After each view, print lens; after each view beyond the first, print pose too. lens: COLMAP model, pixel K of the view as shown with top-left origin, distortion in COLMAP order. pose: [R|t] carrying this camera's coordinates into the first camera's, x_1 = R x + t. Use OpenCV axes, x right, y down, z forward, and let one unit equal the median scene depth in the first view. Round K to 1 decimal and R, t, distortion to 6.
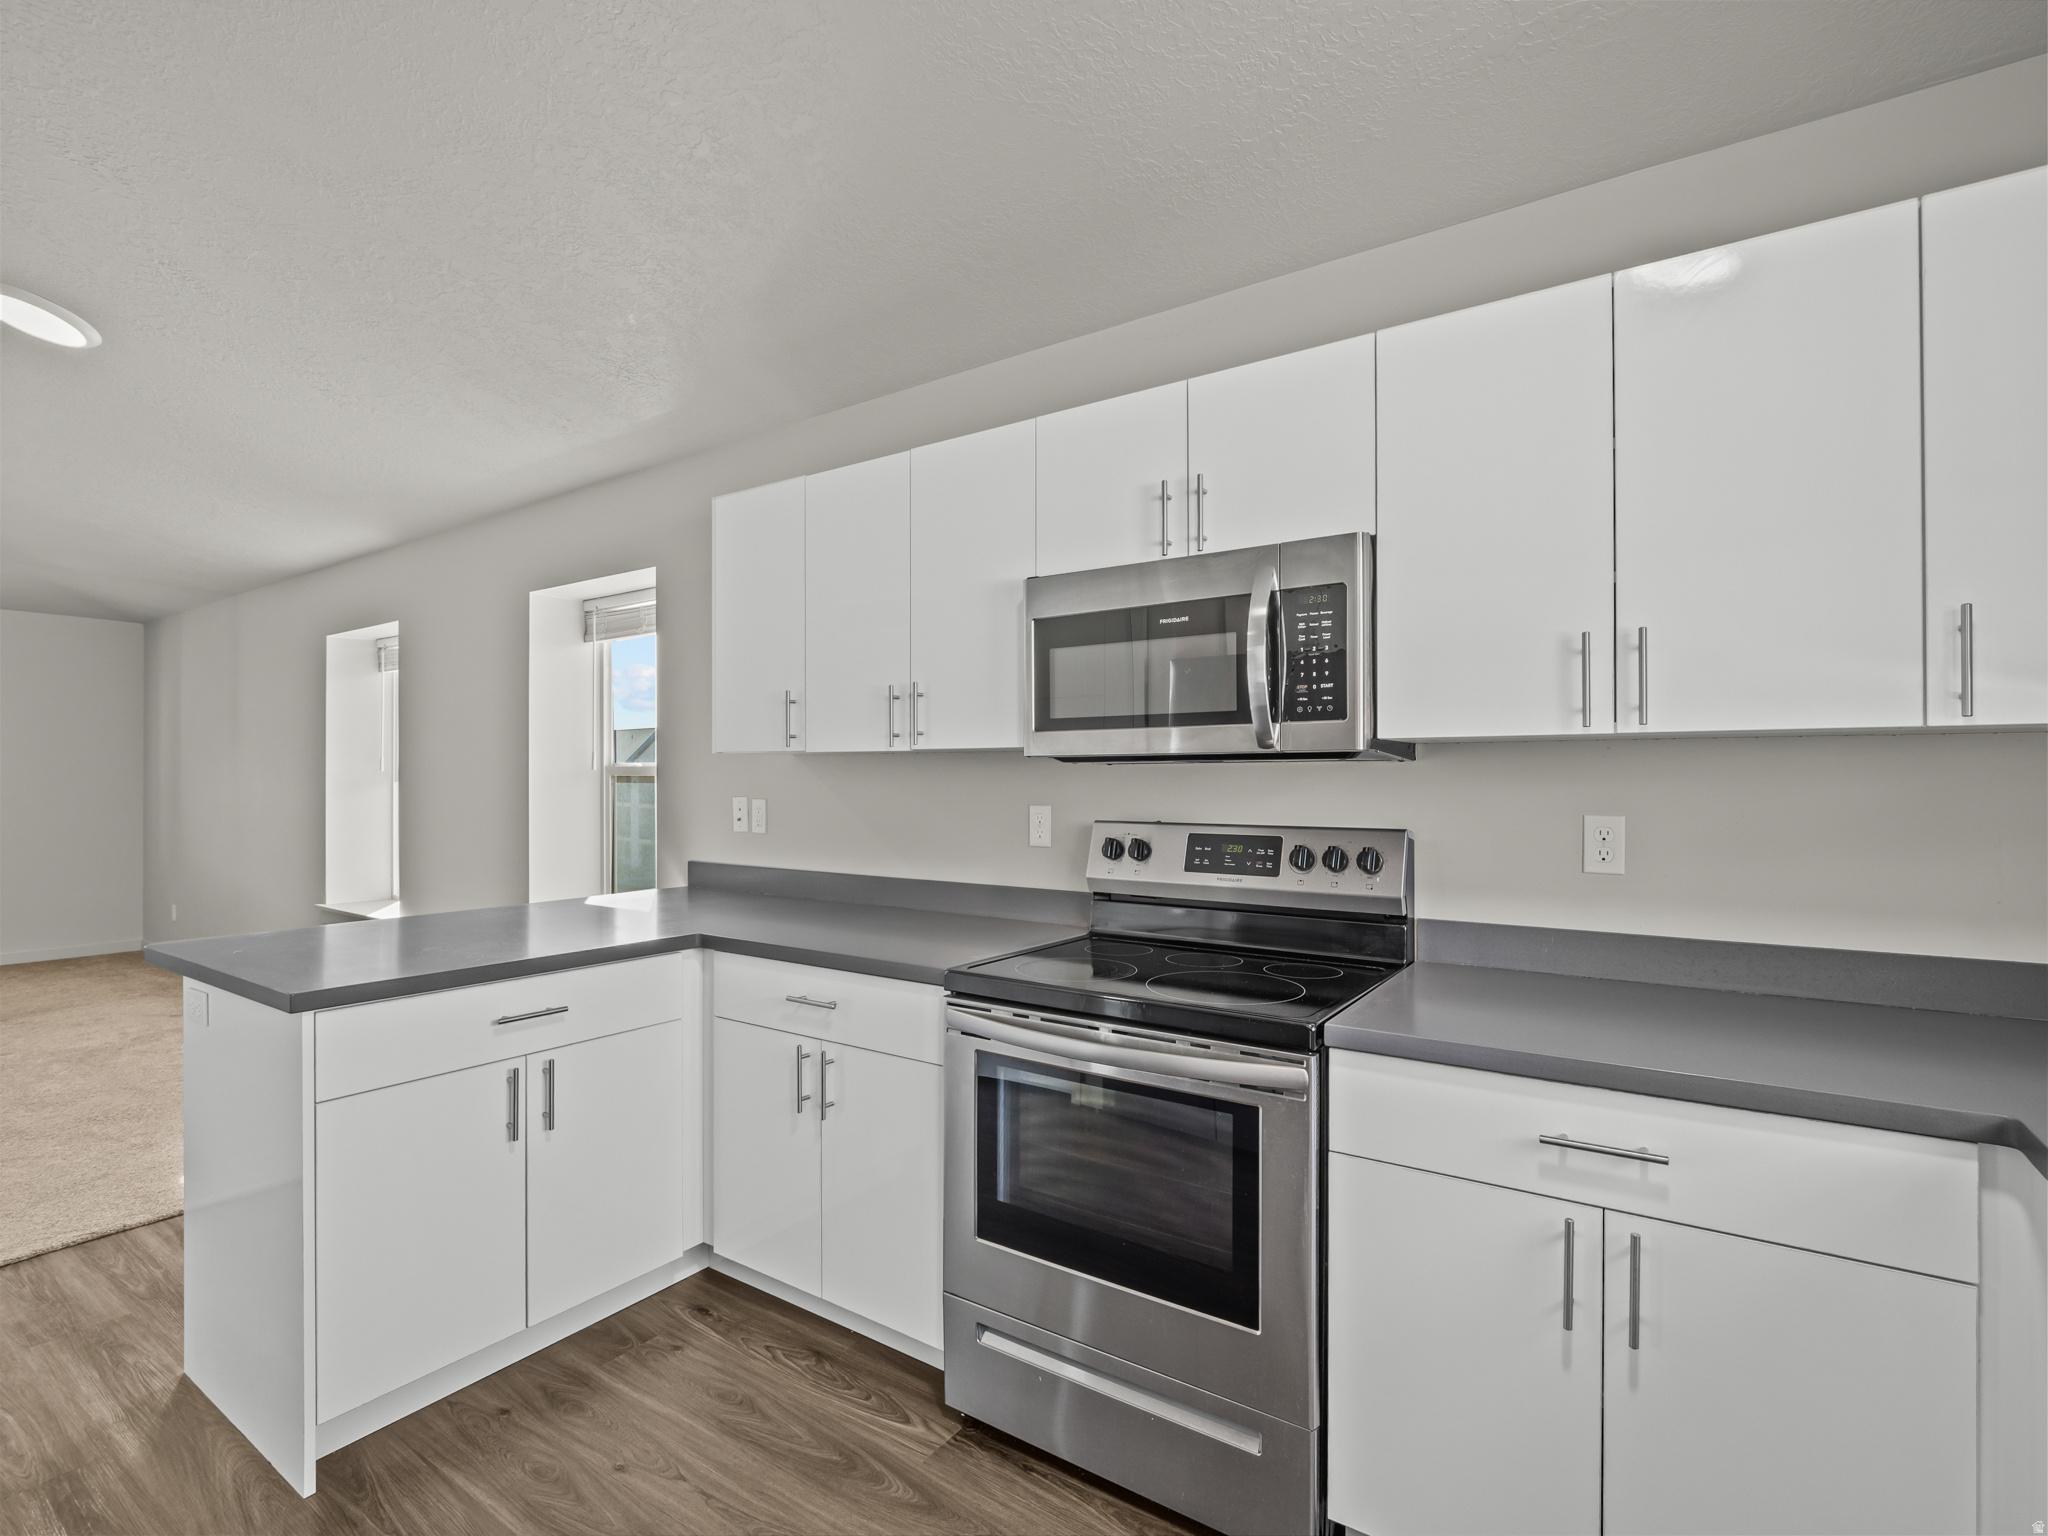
lens RADIAL K [[926.2, 0, 1042.5], [0, 926.2, 783.2], [0, 0, 1]] dist [-0.016163, -0.000984]
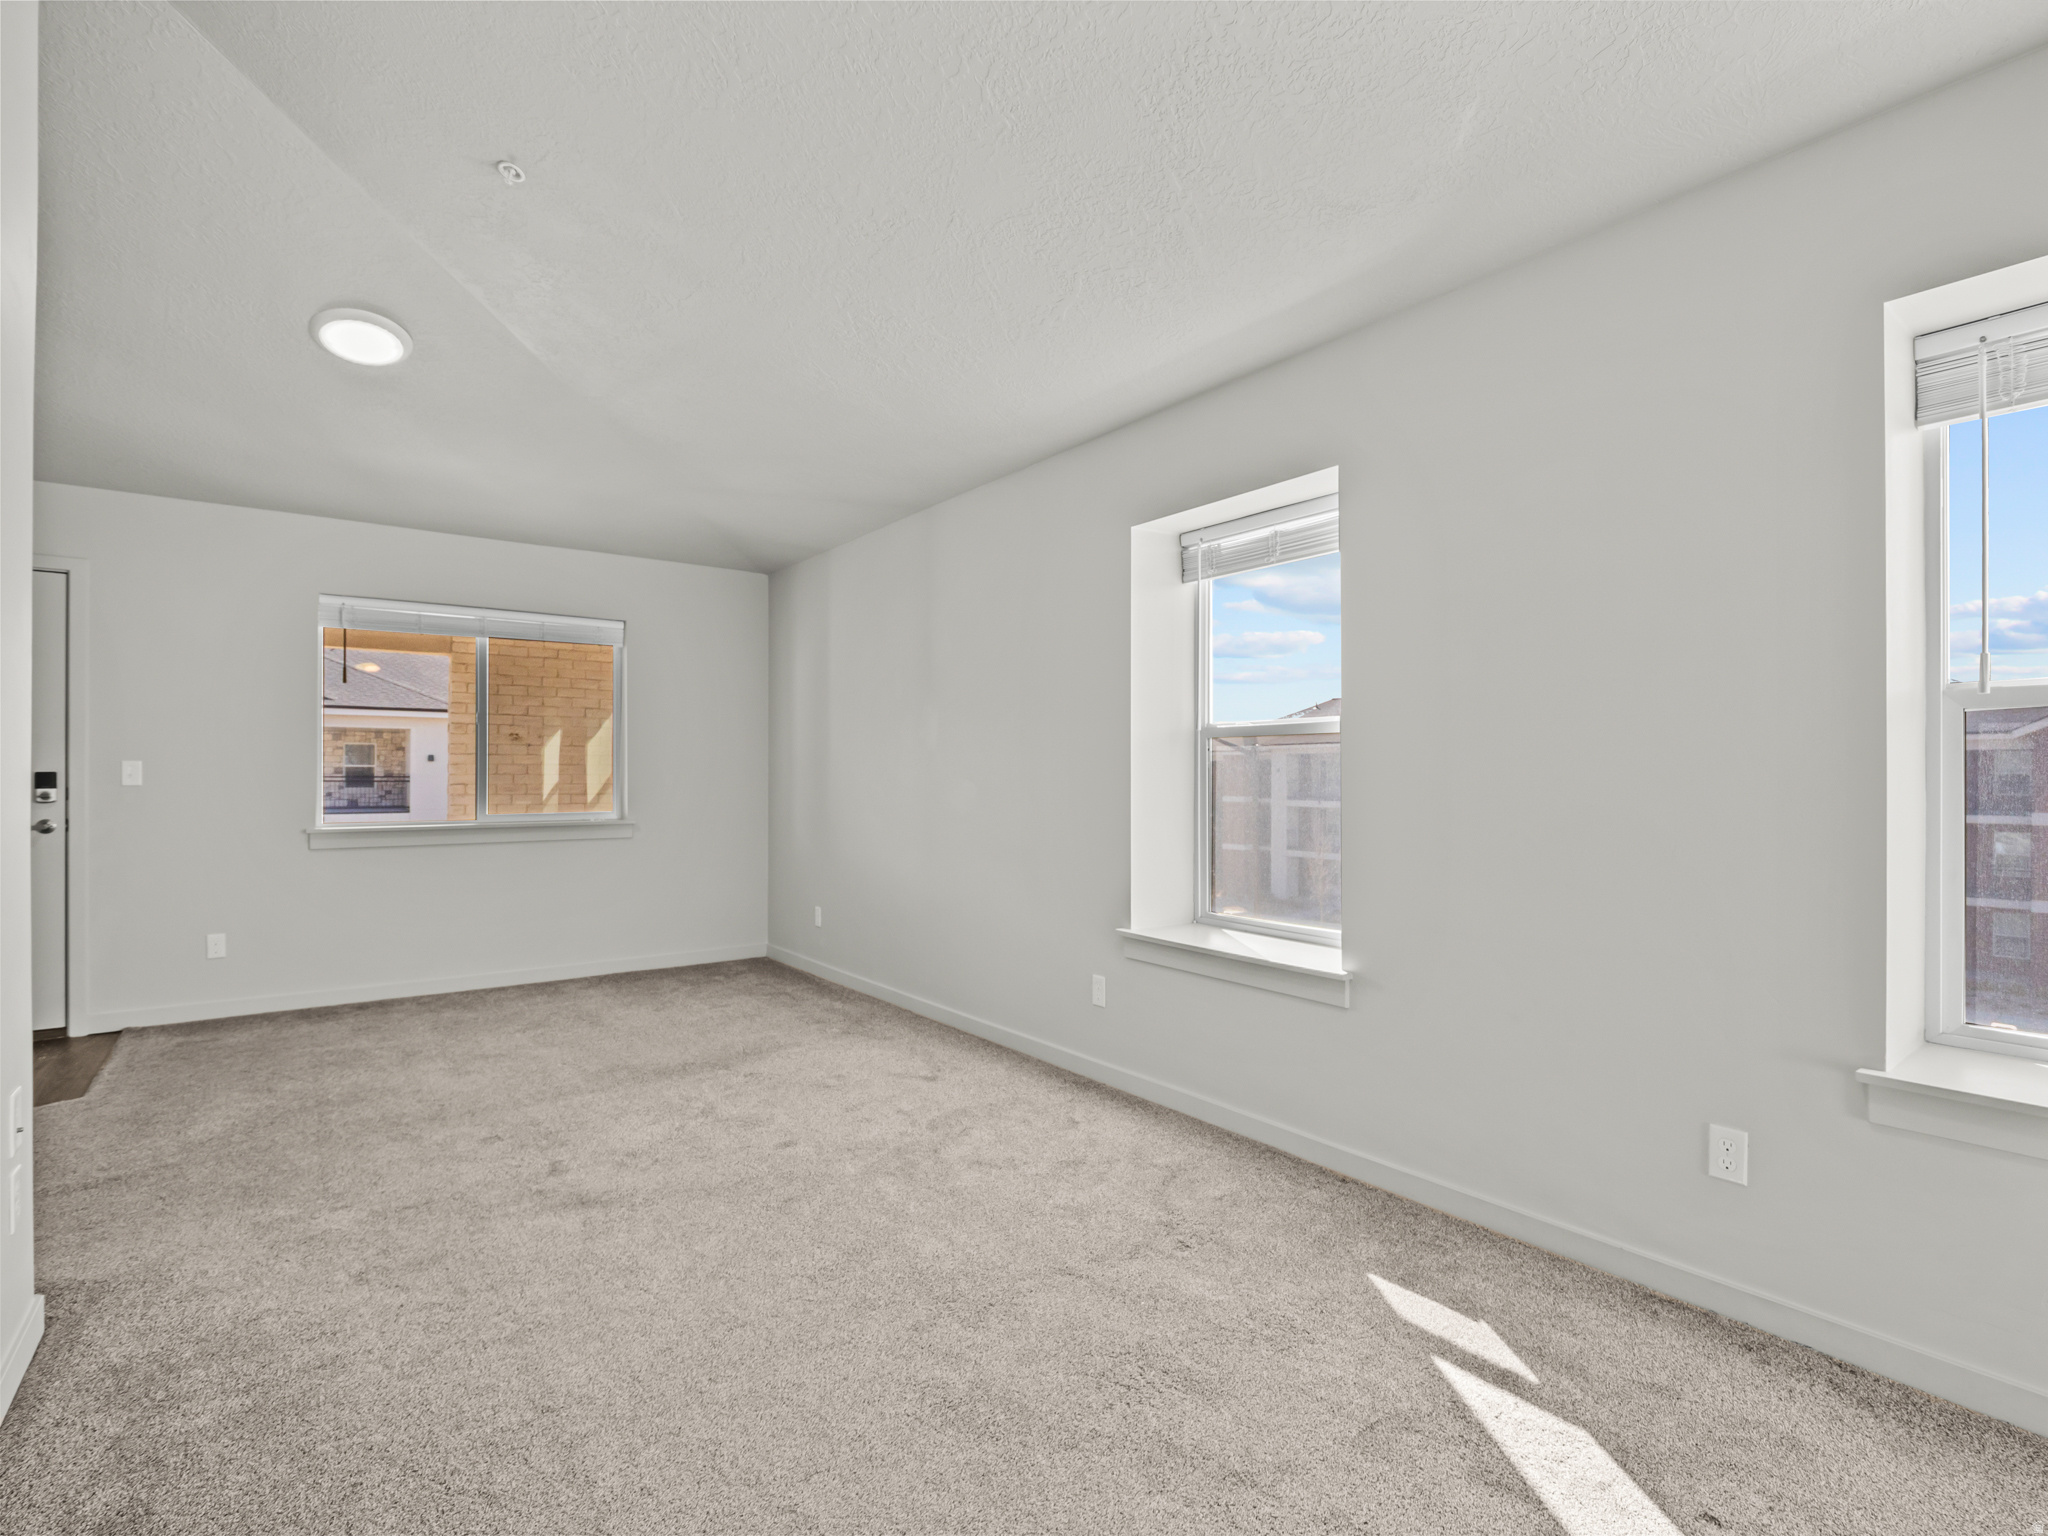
lens RADIAL K [[978.5, 0, 1036.2], [0, 978.5, 775.0], [0, 0, 1]] dist [-0.011271, 0.000251]
pose [[0.938844, 0.002681, -0.344332, -1.427701], [-0.004416, 0.999981, -0.004257, 0.053272], [0.344314, 0.005517, 0.938838, 0.741992]]
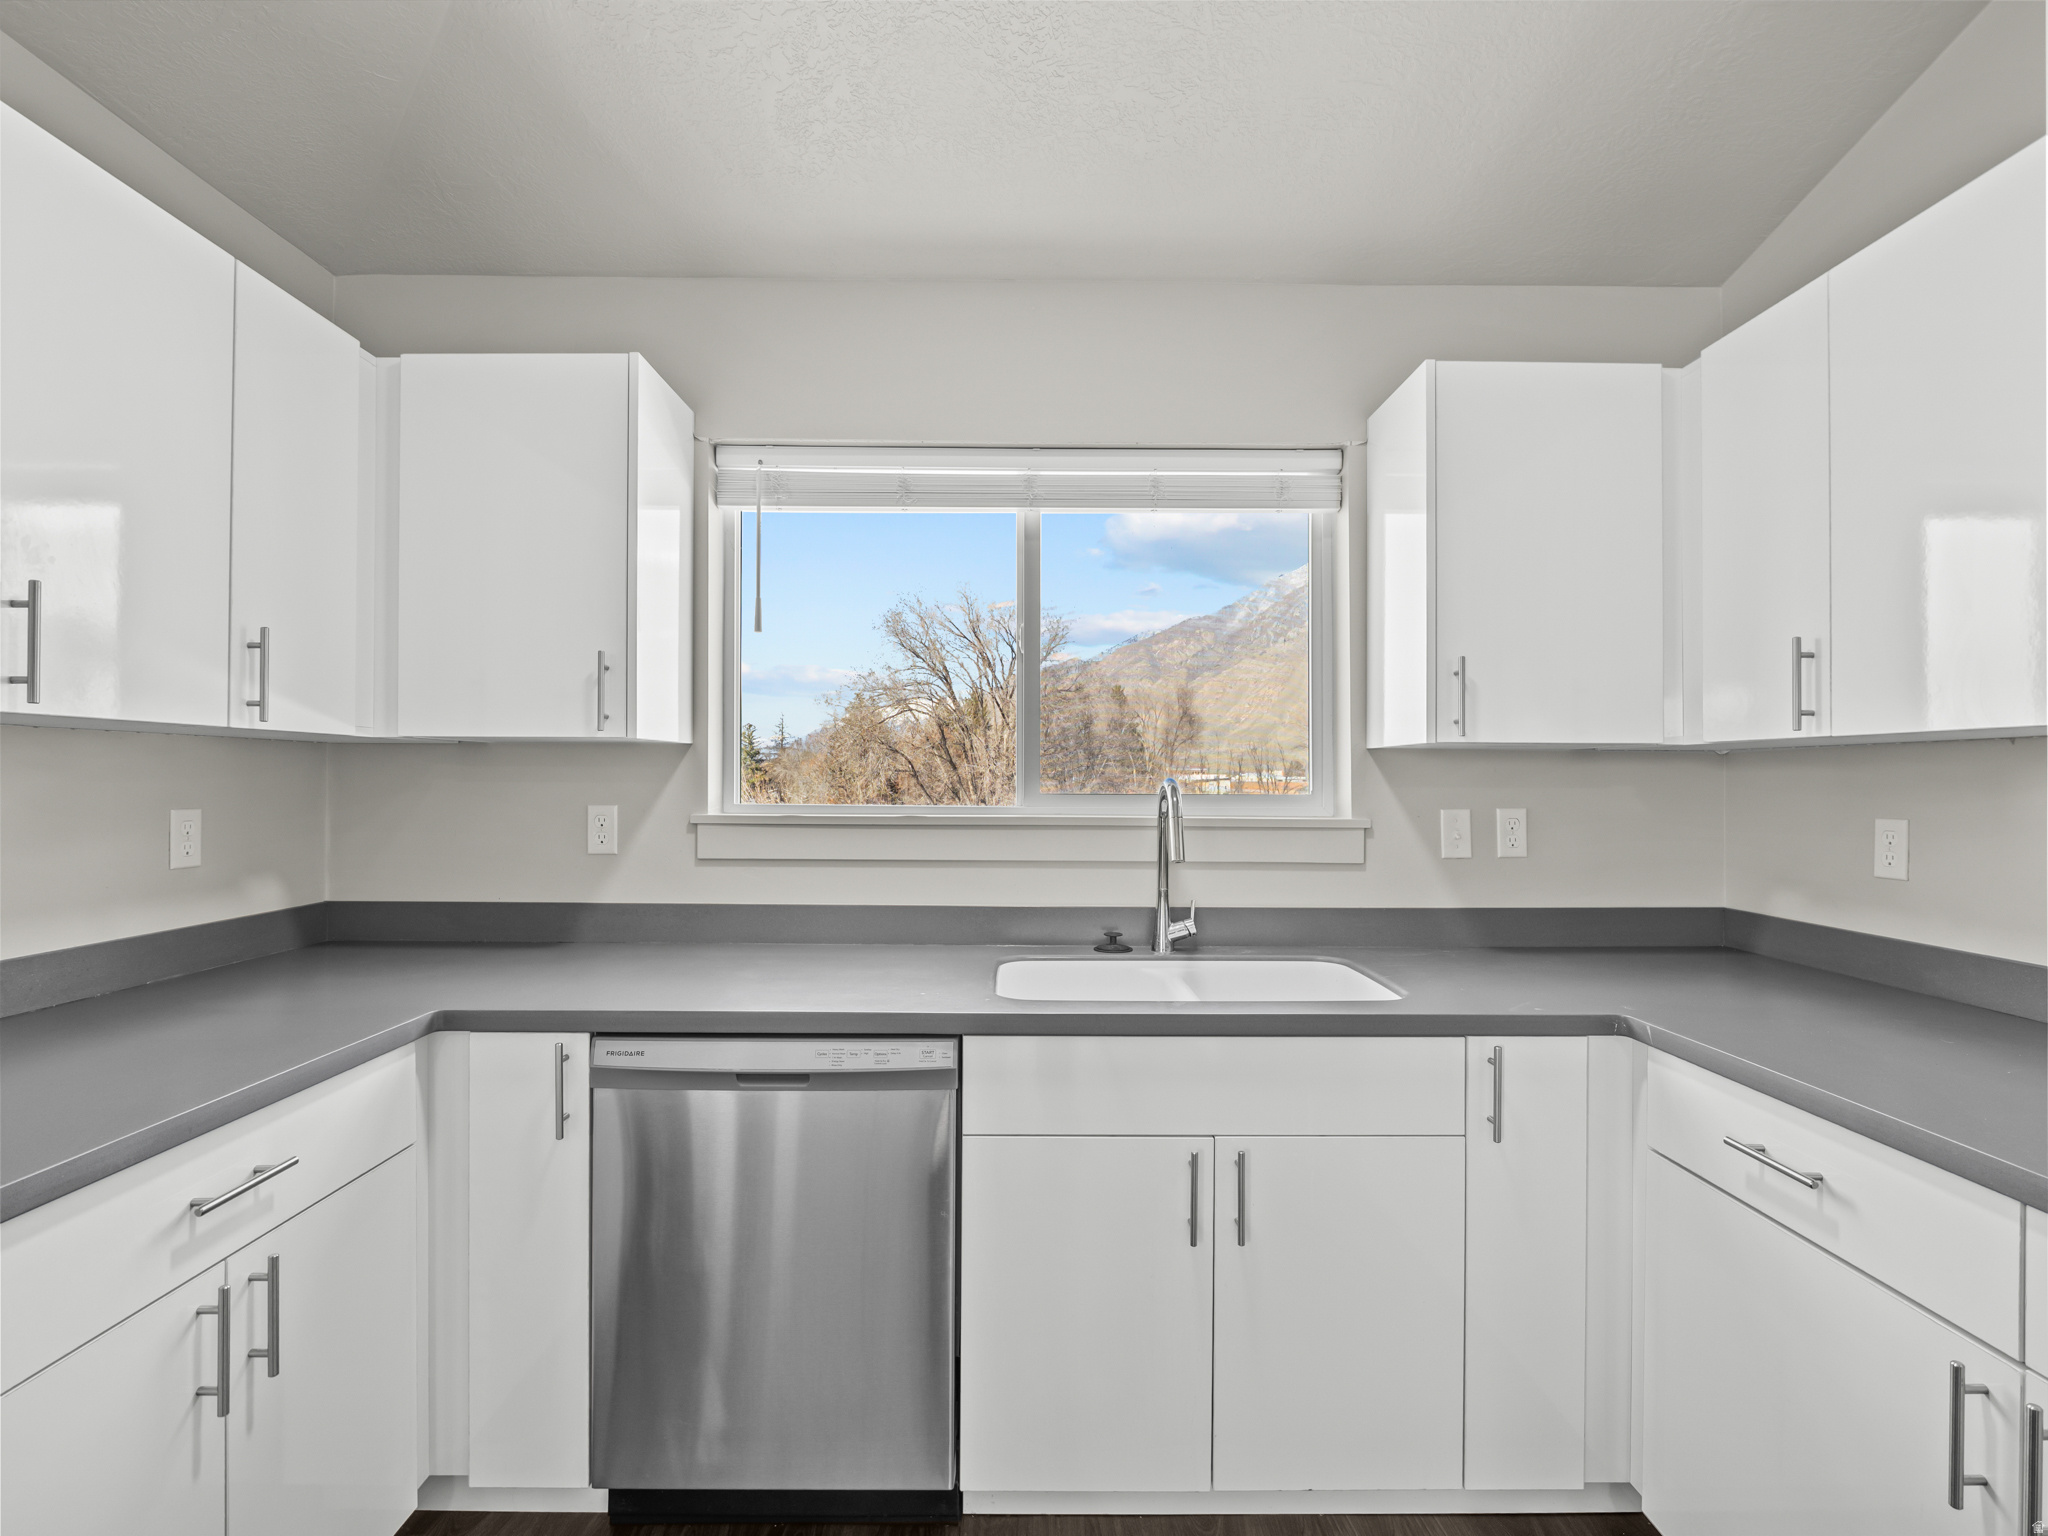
lens RADIAL K [[978.5, 0, 1023.2], [0, 978.5, 774.6], [0, 0, 1]] dist [-0.011271, 0.000251]
pose [[-0.543157, -0.001180, 0.839630, -0.330256], [-0.006843, 0.999972, -0.003022, -0.003870], [-0.839603, -0.007387, -0.543150, 0.497360]]
